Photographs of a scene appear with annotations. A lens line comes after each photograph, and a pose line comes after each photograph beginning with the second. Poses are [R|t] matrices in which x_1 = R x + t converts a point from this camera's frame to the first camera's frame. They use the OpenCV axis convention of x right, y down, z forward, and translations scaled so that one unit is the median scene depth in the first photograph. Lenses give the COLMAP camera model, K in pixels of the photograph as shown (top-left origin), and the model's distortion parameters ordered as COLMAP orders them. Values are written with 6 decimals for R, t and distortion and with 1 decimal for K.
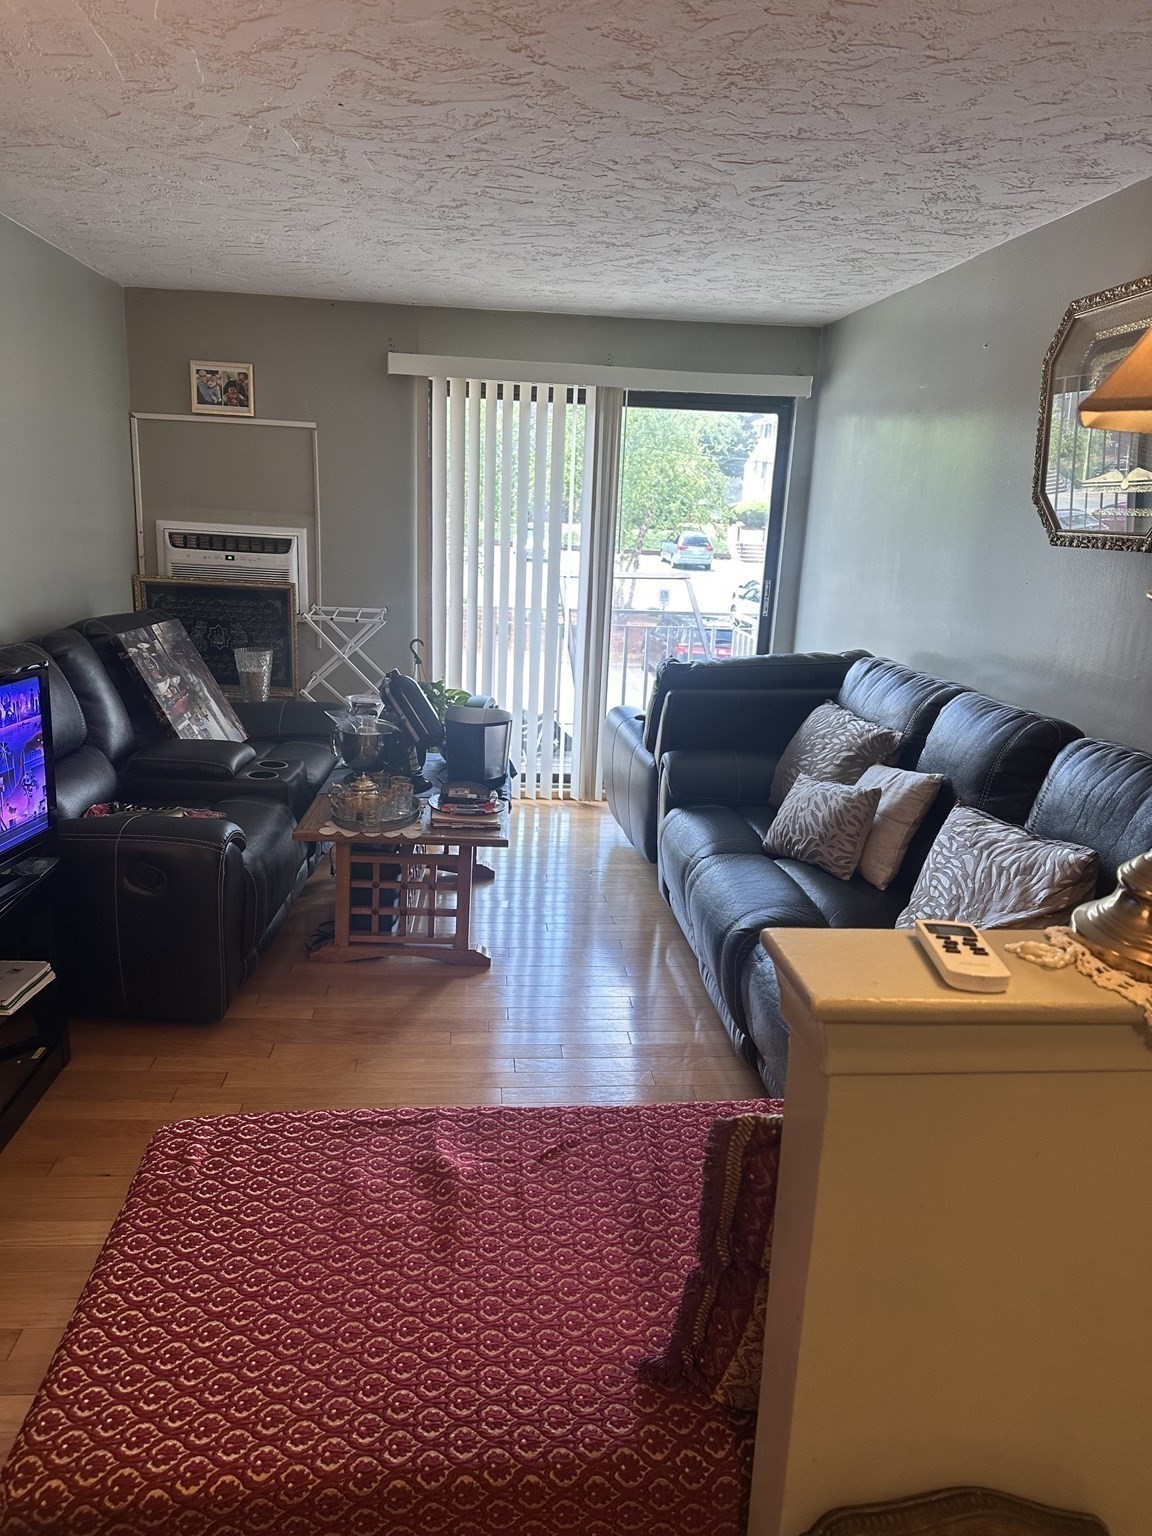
lens RADIAL K [[1076.1, 0, 575.0], [0, 1076.1, 772.3], [0, 0, 1]] dist [0.050365, -0.060856]
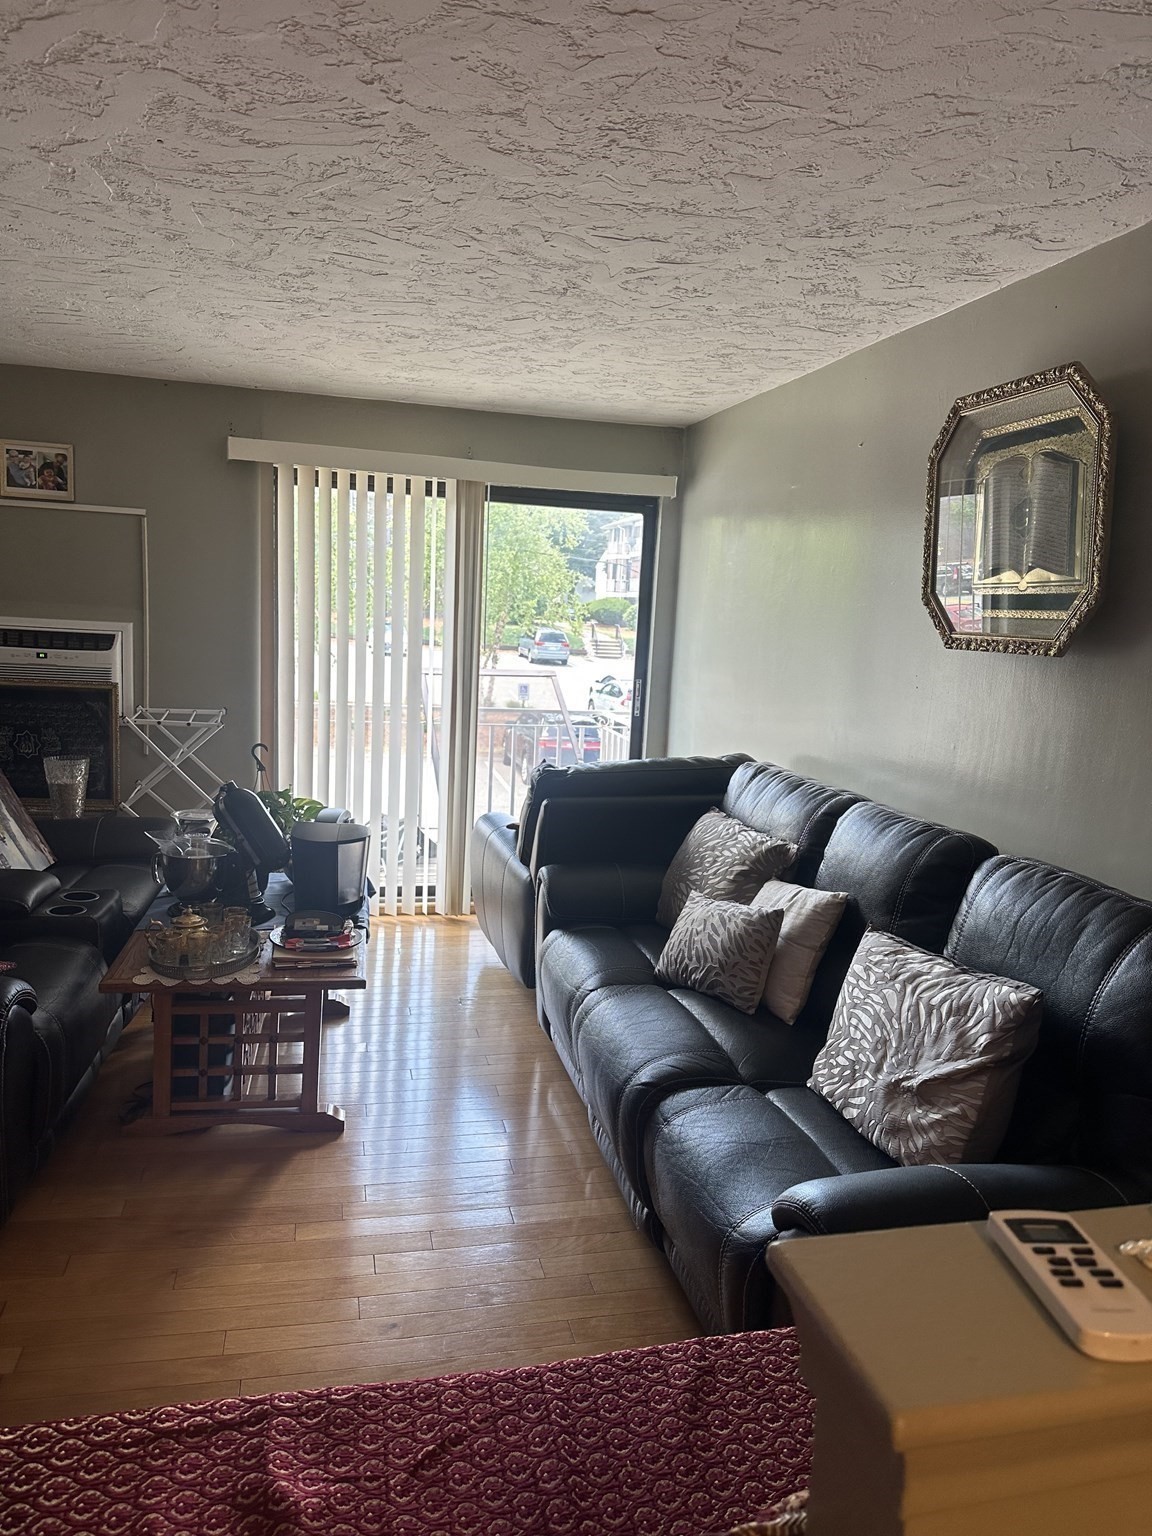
lens RADIAL K [[1076.1, 0, 584.1], [0, 1076.1, 769.6], [0, 0, 1]] dist [0.050365, -0.060856]
pose [[0.990160, -0.012939, 0.139343, -0.007155], [0.025161, 0.995951, -0.086306, -0.026257], [-0.137662, 0.088963, 0.986476, 0.107265]]
